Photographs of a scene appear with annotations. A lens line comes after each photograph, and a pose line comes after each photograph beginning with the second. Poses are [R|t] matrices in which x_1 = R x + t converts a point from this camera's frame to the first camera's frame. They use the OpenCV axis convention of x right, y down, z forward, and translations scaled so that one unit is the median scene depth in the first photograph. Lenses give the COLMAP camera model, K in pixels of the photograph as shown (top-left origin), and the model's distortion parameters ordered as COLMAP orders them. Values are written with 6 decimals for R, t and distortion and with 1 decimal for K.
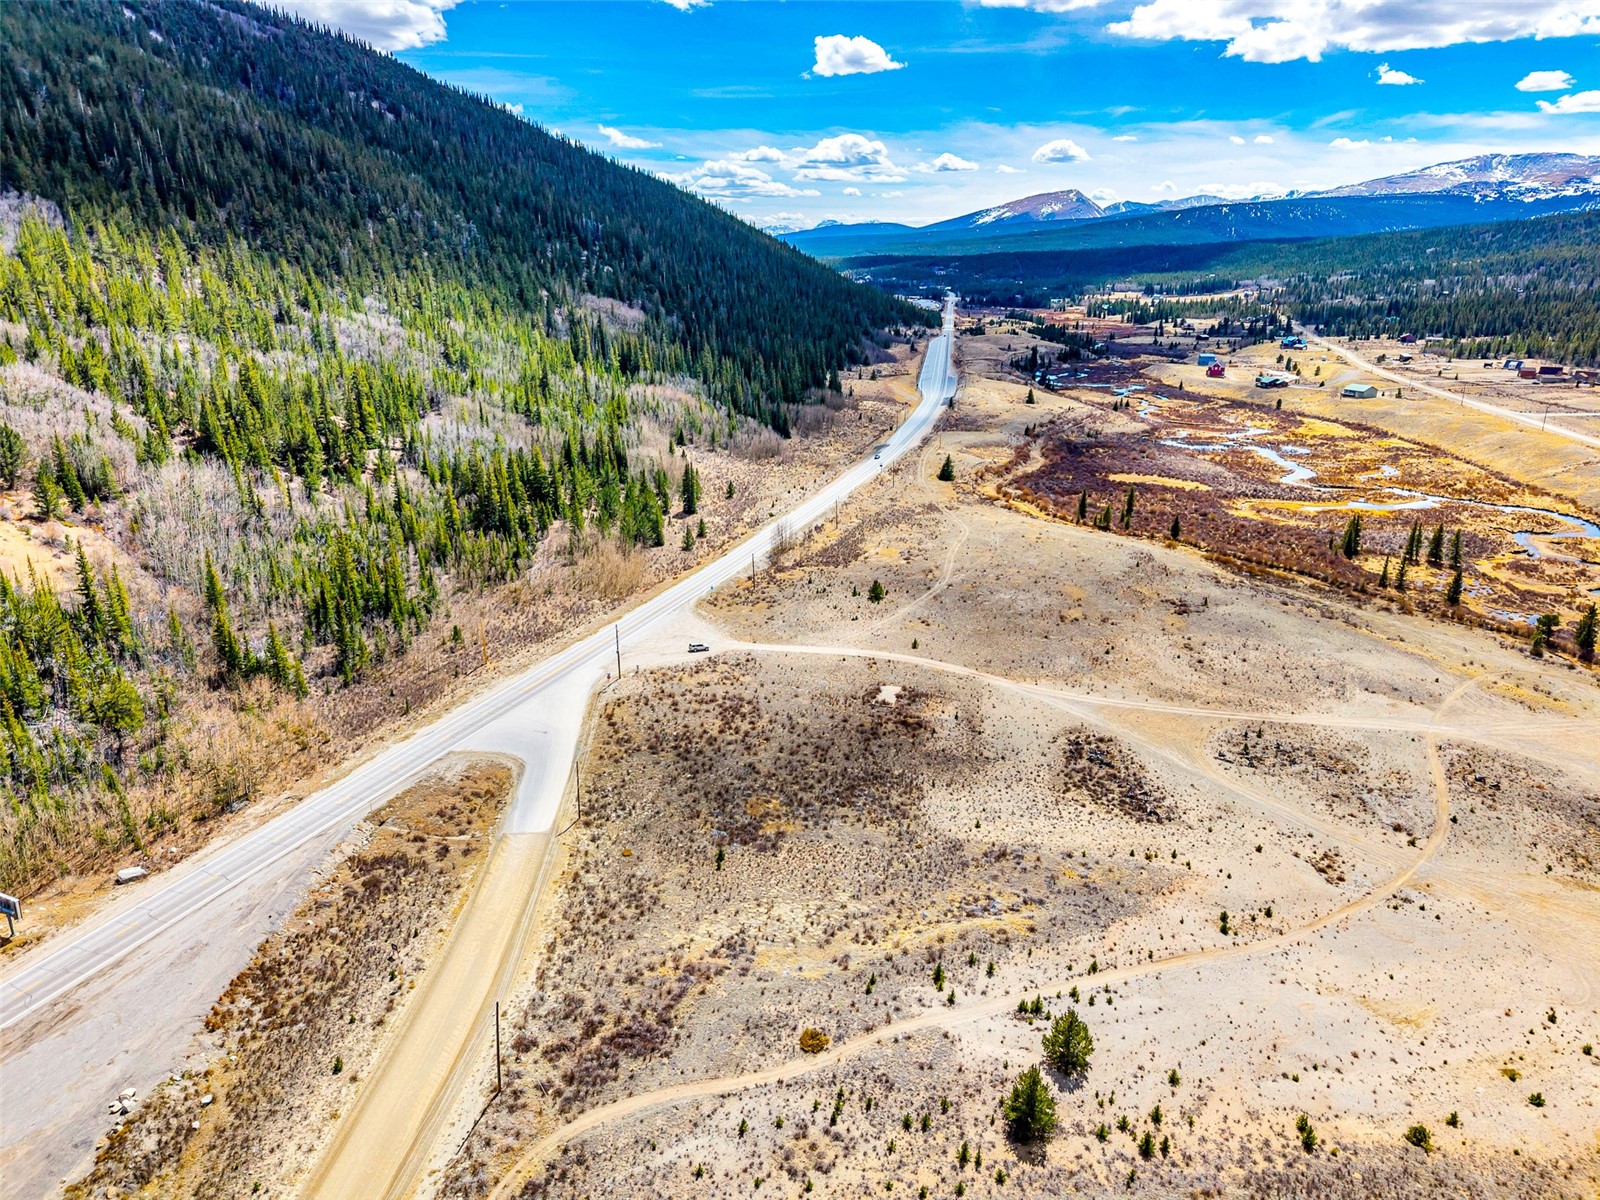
lens RADIAL K [[1122.8, 0, 800.0], [0, 1122.8, 600.0], [0, 0, 1]] dist [0.017638, -0.001327]
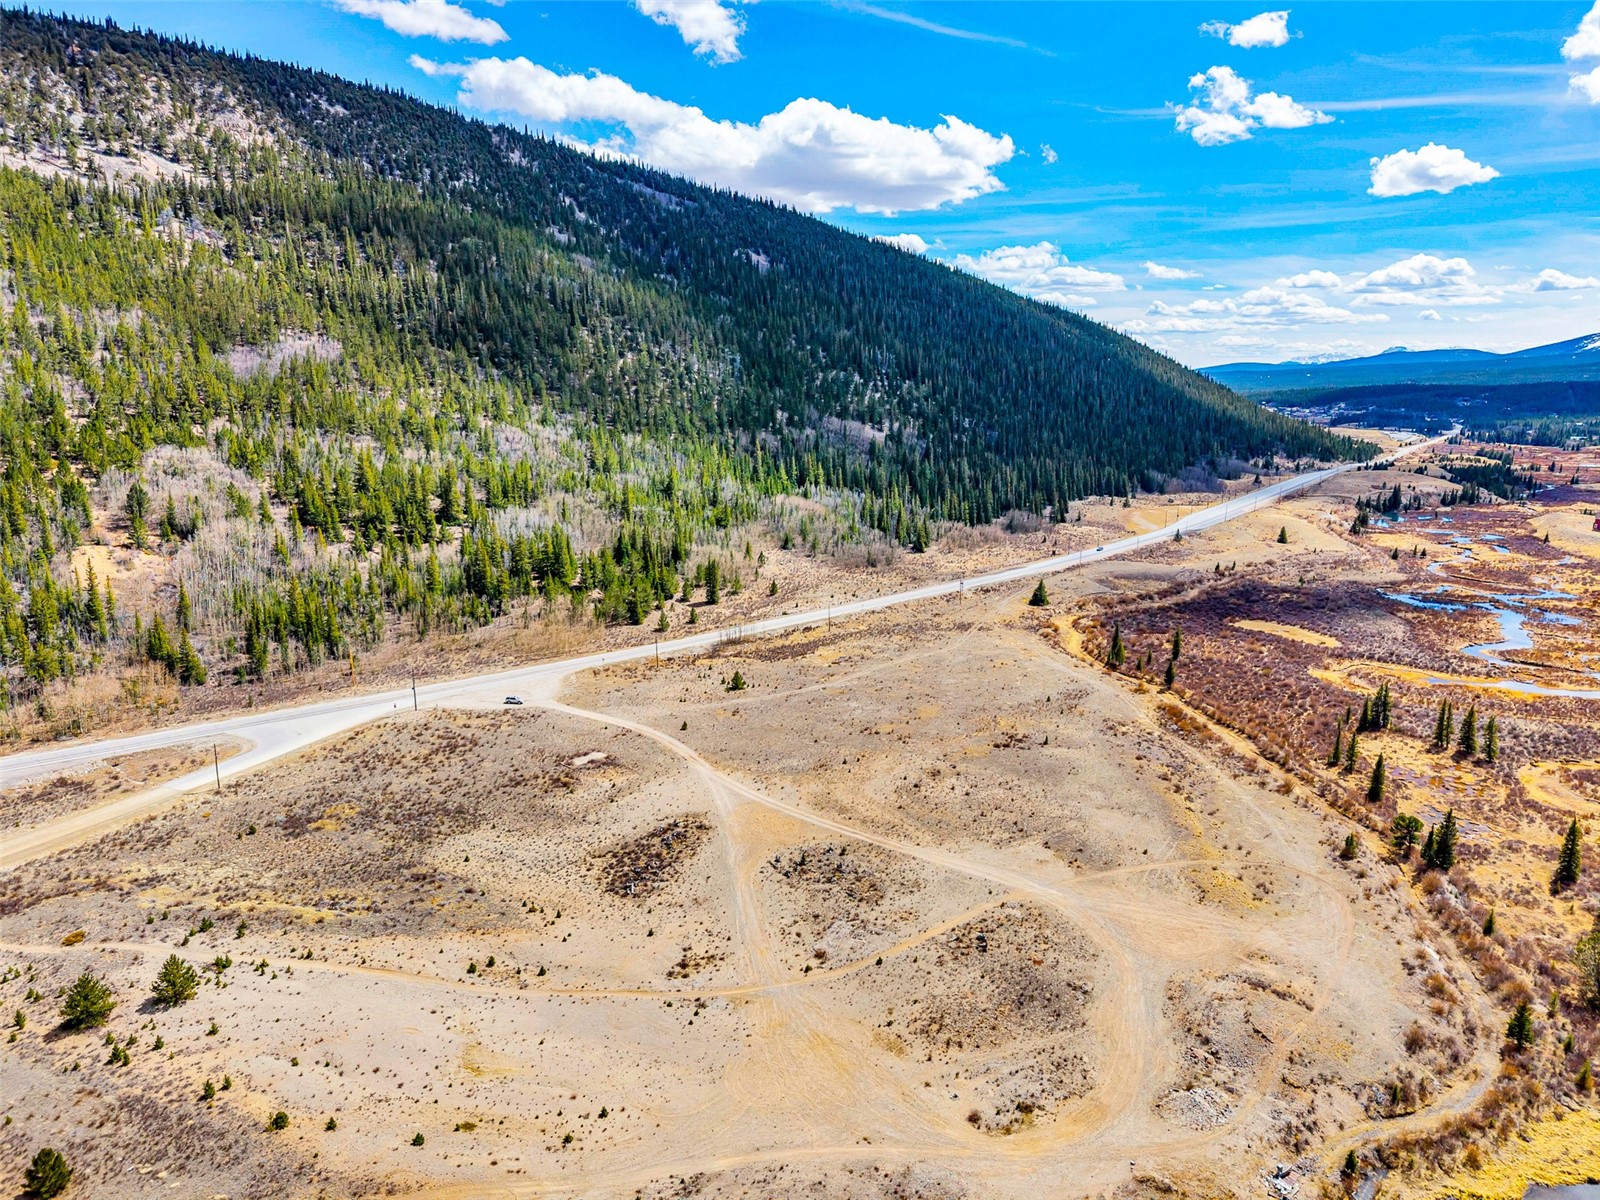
lens RADIAL K [[1134.6, 0, 800.0], [0, 1134.6, 600.0], [0, 0, 1]] dist [0.007519, 0.000479]
pose [[0.876883, 0.093989, -0.471425, 0.536073], [-0.144959, 0.986748, -0.072904, -0.013396], [0.458326, 0.132265, 0.878887, 0.057319]]
